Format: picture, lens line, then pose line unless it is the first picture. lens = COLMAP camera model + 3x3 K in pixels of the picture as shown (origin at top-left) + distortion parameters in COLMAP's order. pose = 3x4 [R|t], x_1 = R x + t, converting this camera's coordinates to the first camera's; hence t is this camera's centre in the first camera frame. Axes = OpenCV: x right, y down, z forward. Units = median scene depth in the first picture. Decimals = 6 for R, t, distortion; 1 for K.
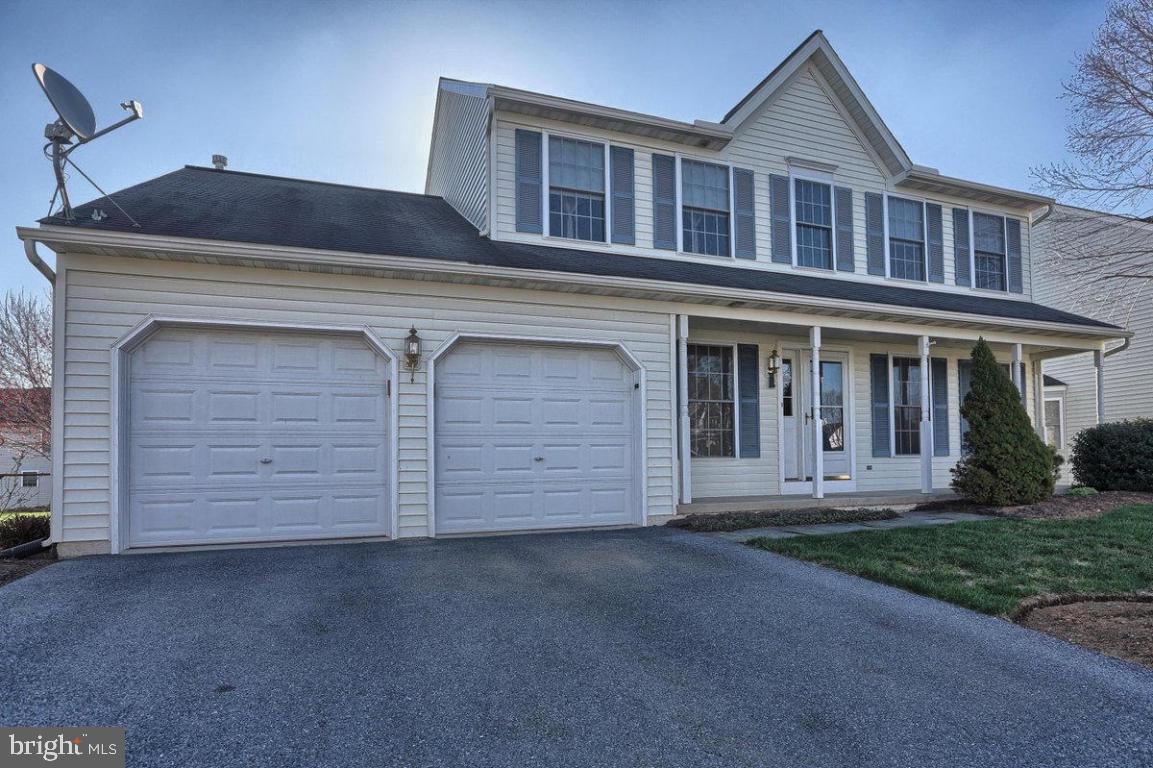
lens RADIAL K [[622.9, 0, 576.7], [0, 622.9, 390.2], [0, 0, 1]] dist [-0.002638, 0.000778]
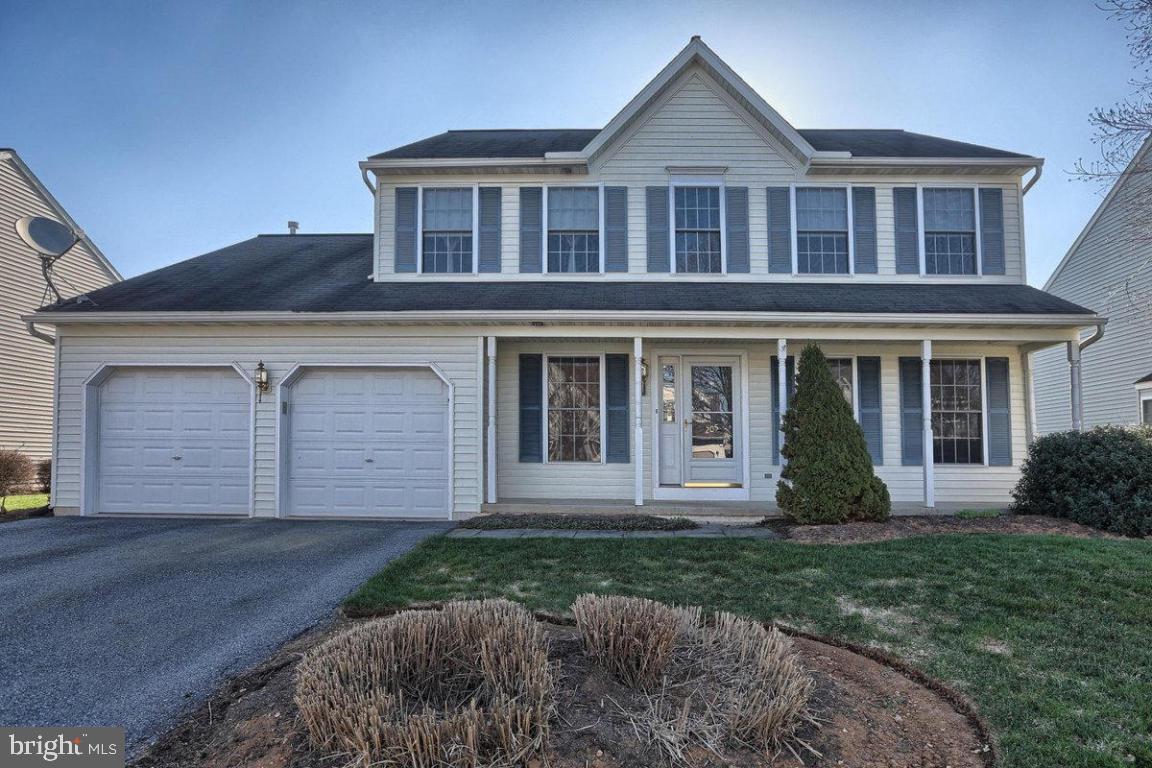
lens RADIAL K [[610.1, 0, 564.7], [0, 610.1, 377.5], [0, 0, 1]] dist [-0.002967, 0.000832]
pose [[0.926940, -0.024235, -0.374425, 0.606625], [0.021992, 0.999705, -0.010261, -0.027101], [0.374563, 0.001277, 0.927200, 0.017135]]
